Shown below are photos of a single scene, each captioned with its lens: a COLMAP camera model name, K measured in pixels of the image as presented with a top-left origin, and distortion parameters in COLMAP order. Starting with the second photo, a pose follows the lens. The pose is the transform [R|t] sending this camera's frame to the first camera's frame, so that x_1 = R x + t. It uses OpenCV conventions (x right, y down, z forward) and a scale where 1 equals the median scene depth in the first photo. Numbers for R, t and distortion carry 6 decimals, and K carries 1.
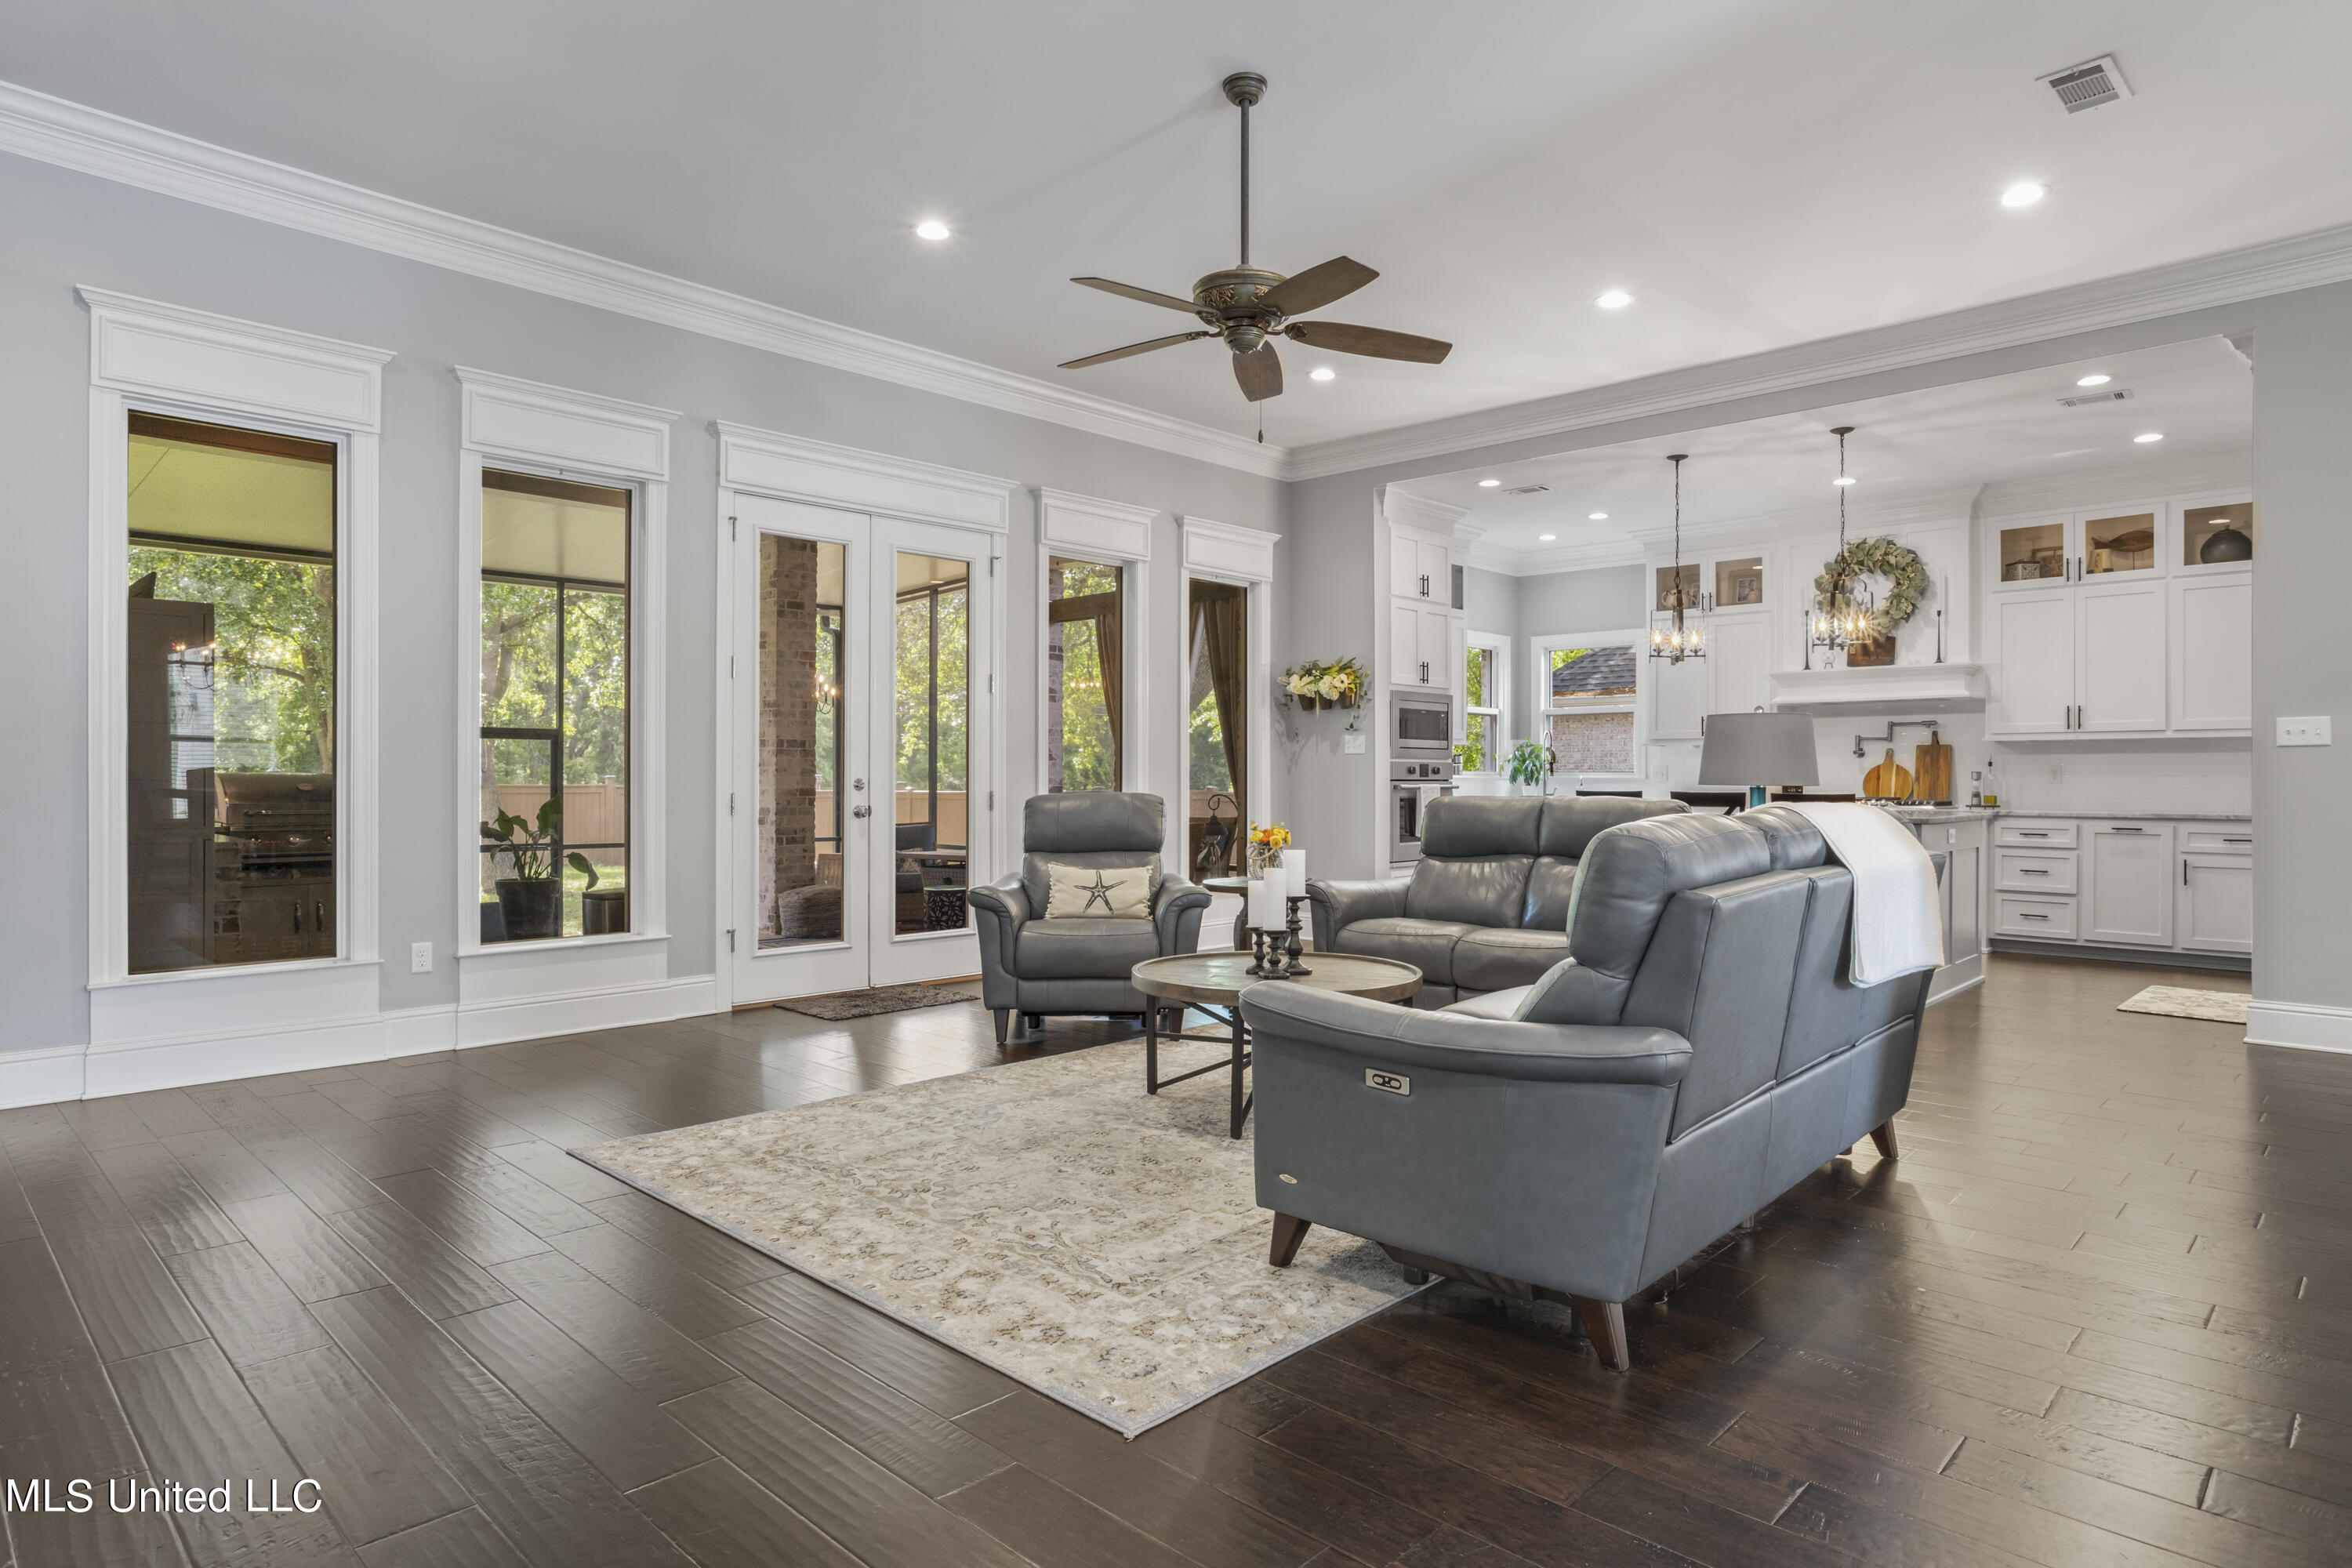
lens RADIAL K [[1321.9, 0, 1172.3], [0, 1321.9, 775.3], [0, 0, 1]] dist [-0.032756, 0.027162]
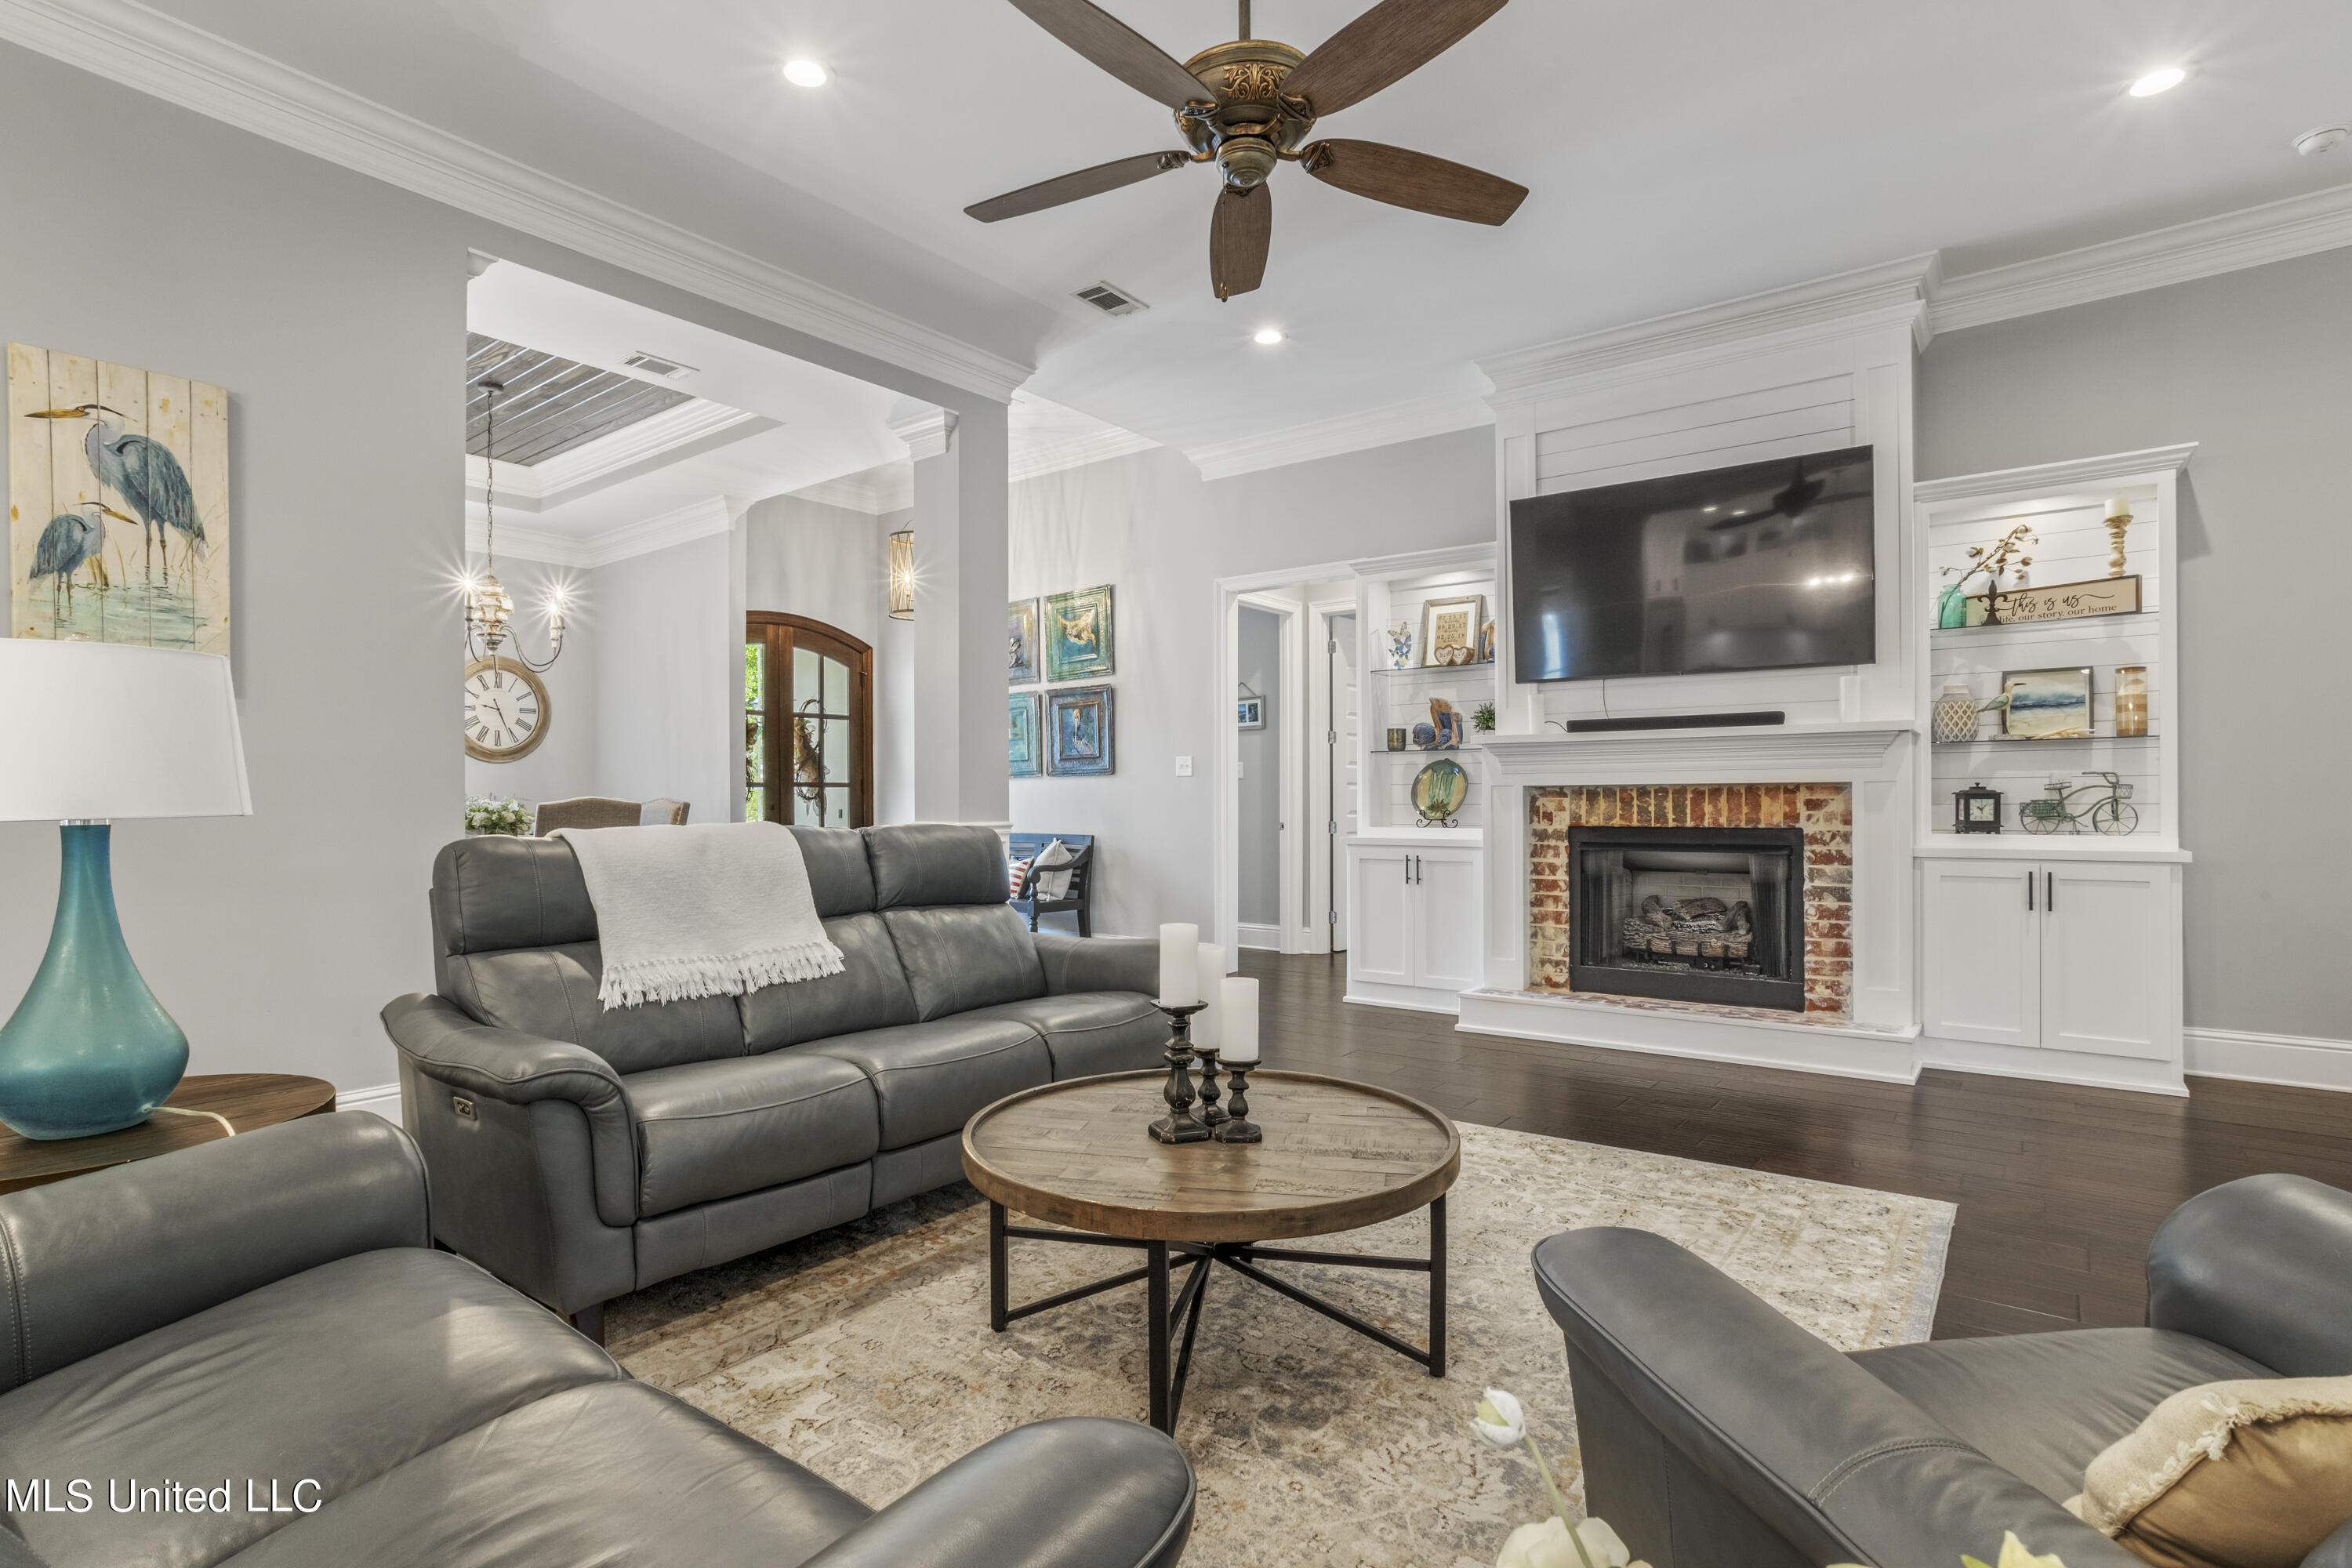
lens RADIAL K [[1159.7, 0, 1160.1], [0, 1159.7, 803.3], [0, 0, 1]] dist [-0.060336, 0.043320]
pose [[-0.994369, 0.002290, -0.105950, 0.078320], [0.002320, 0.999997, -0.000160, 0.001441], [0.105949, -0.000405, -0.994371, 0.769311]]
